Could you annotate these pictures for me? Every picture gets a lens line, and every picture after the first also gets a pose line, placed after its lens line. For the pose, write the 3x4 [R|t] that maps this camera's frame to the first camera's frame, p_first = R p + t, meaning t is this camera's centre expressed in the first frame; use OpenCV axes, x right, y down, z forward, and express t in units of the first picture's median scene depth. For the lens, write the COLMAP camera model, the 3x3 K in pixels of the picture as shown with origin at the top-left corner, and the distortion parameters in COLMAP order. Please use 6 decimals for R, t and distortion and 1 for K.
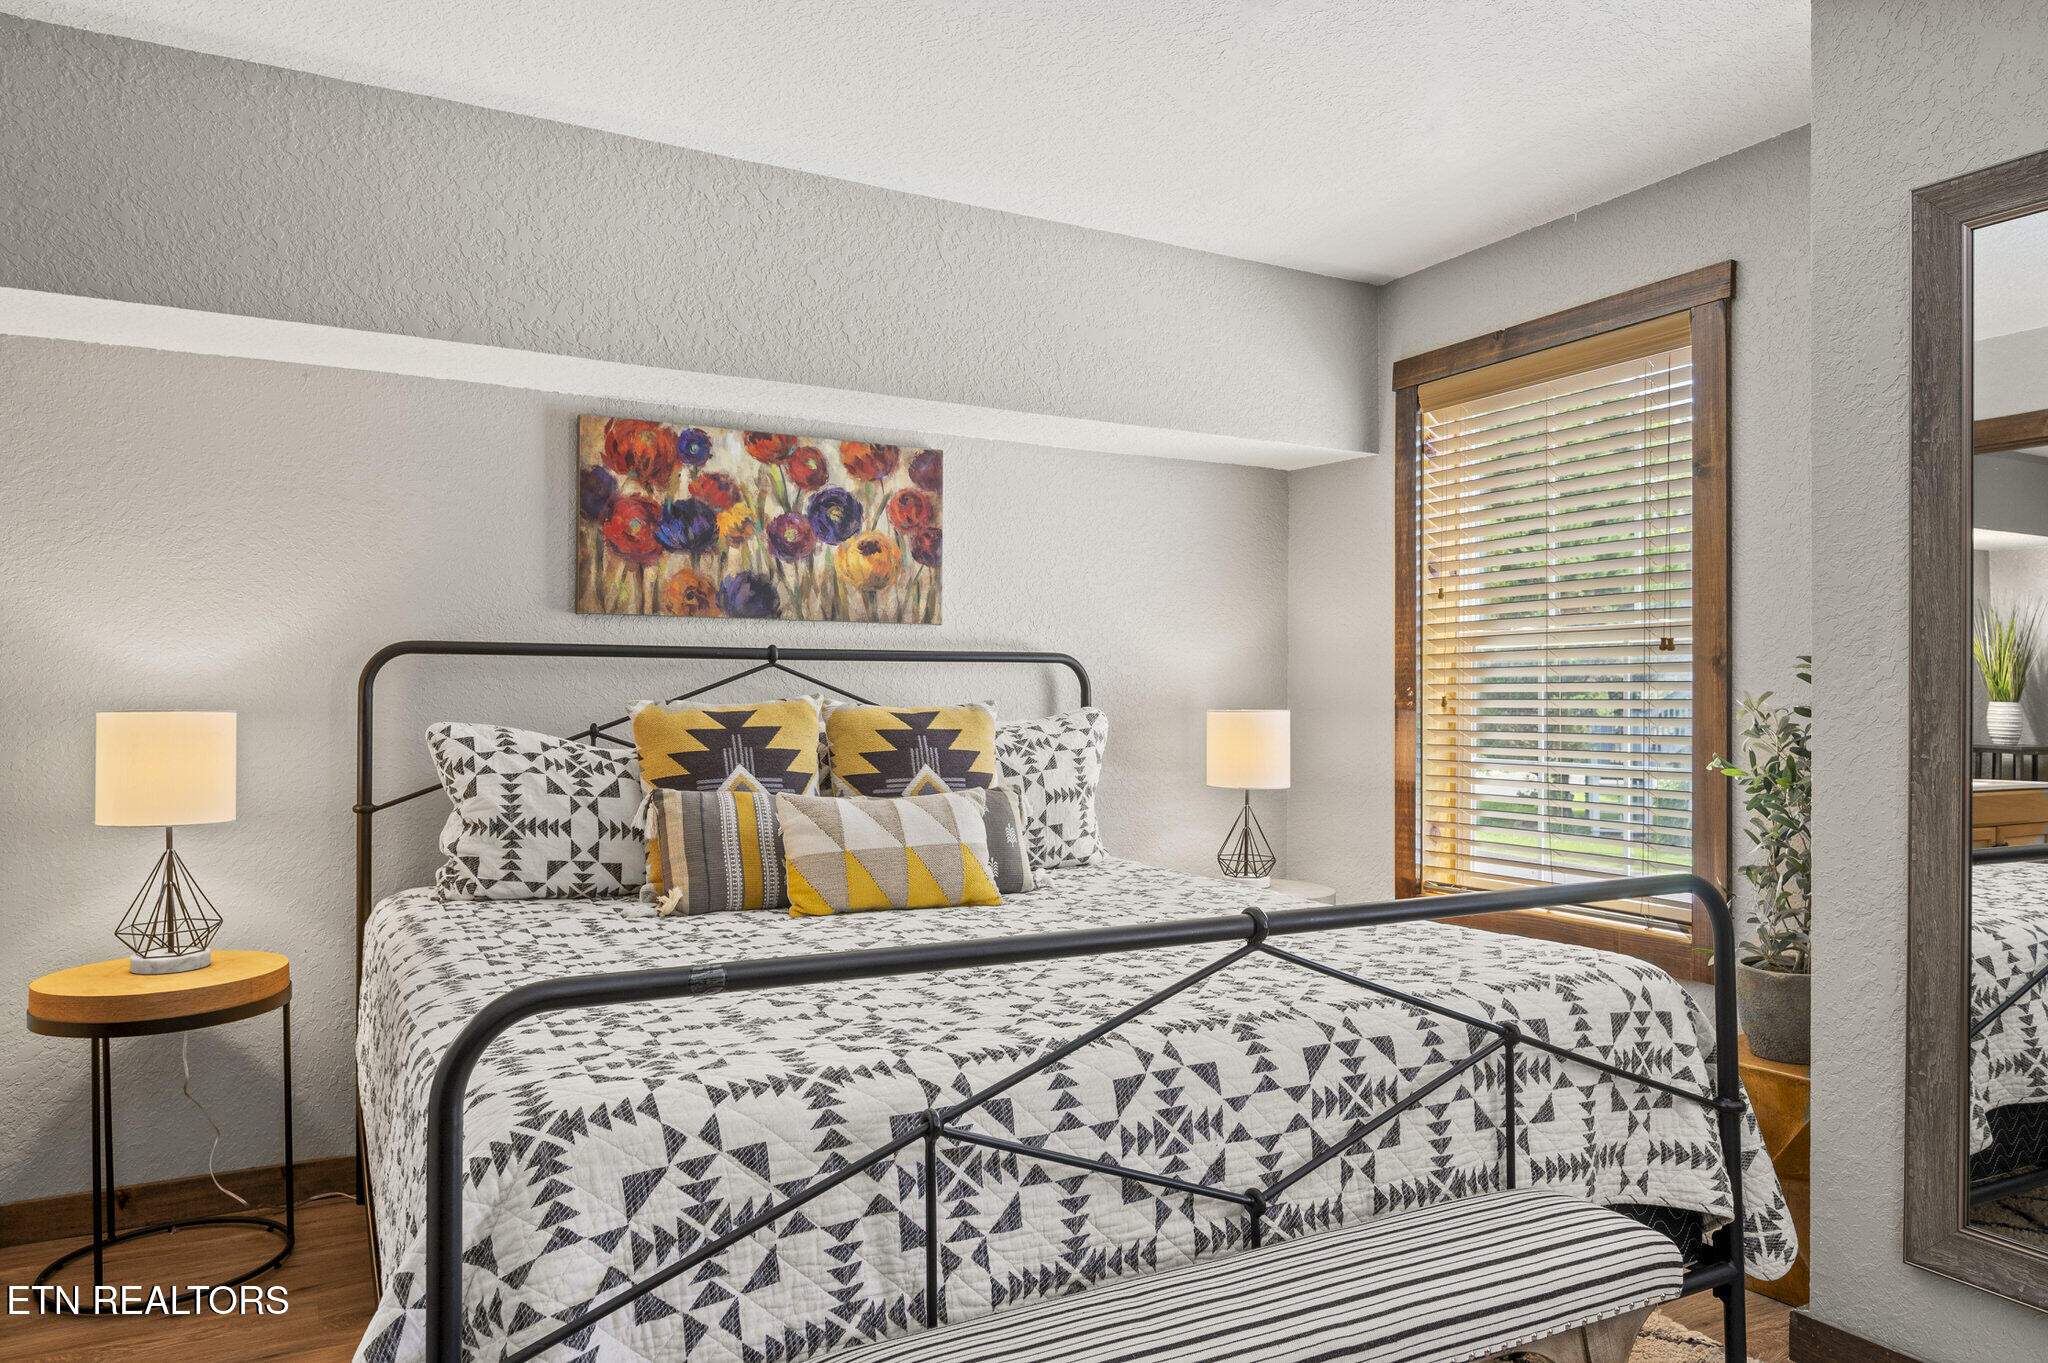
lens RADIAL K [[1418.3, 0, 1020.5], [0, 1418.3, 742.1], [0, 0, 1]] dist [-0.002702, -0.000182]
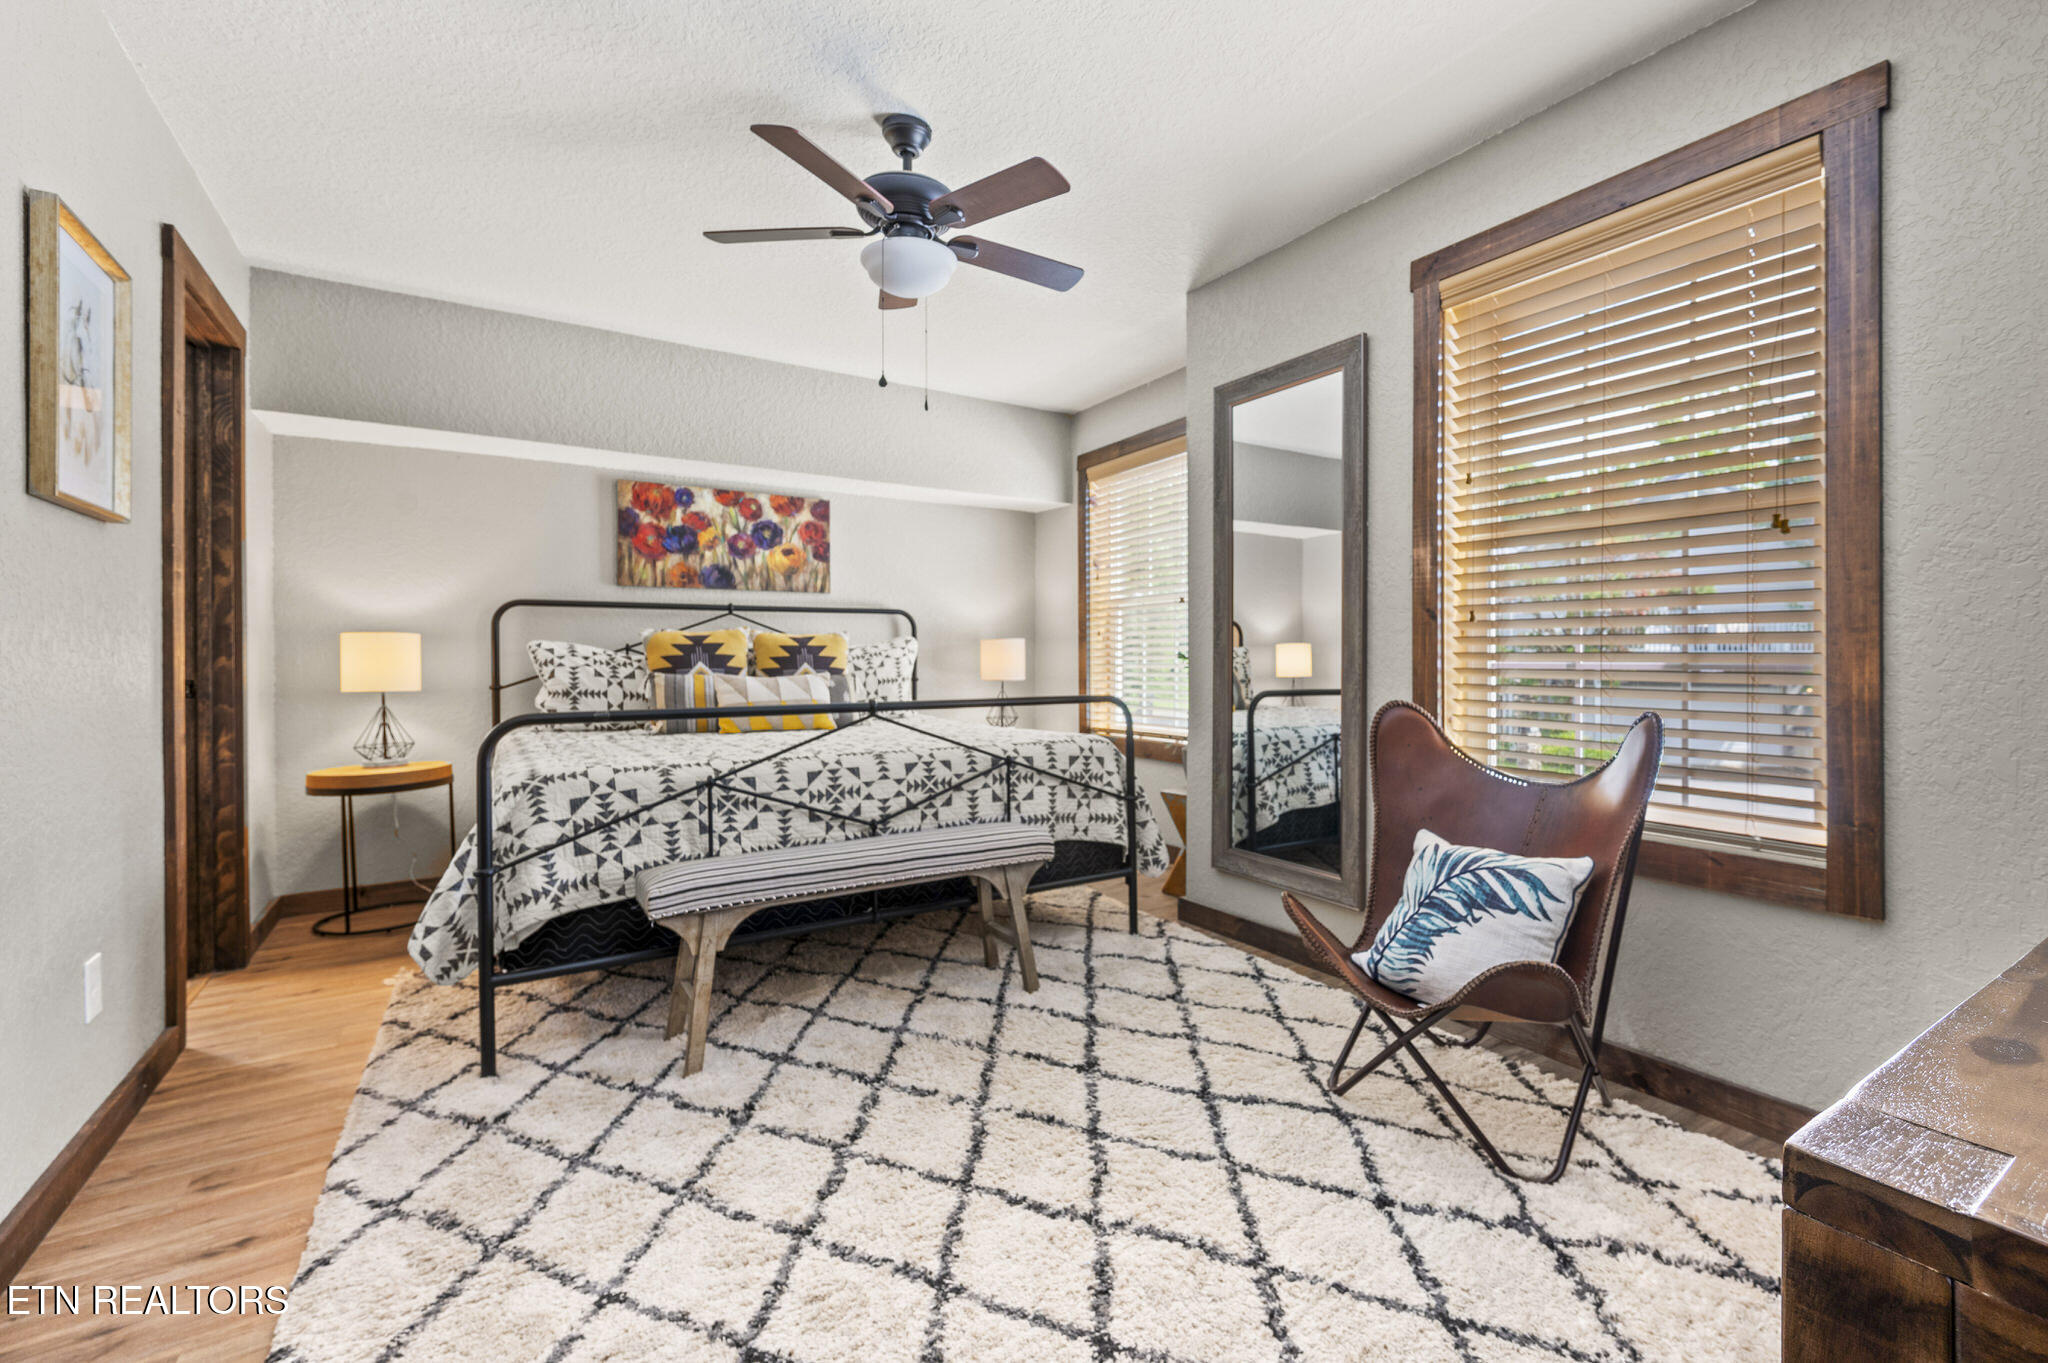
lens RADIAL K [[815.5, 0, 1009.8], [0, 815.5, 677.8], [0, 0, 1]] dist [0.000232, -0.000423]
pose [[0.994583, -0.013293, 0.103090, 0.115773], [0.012084, 0.999851, 0.012337, 0.030963], [-0.103239, -0.011024, 0.994596, -0.165940]]
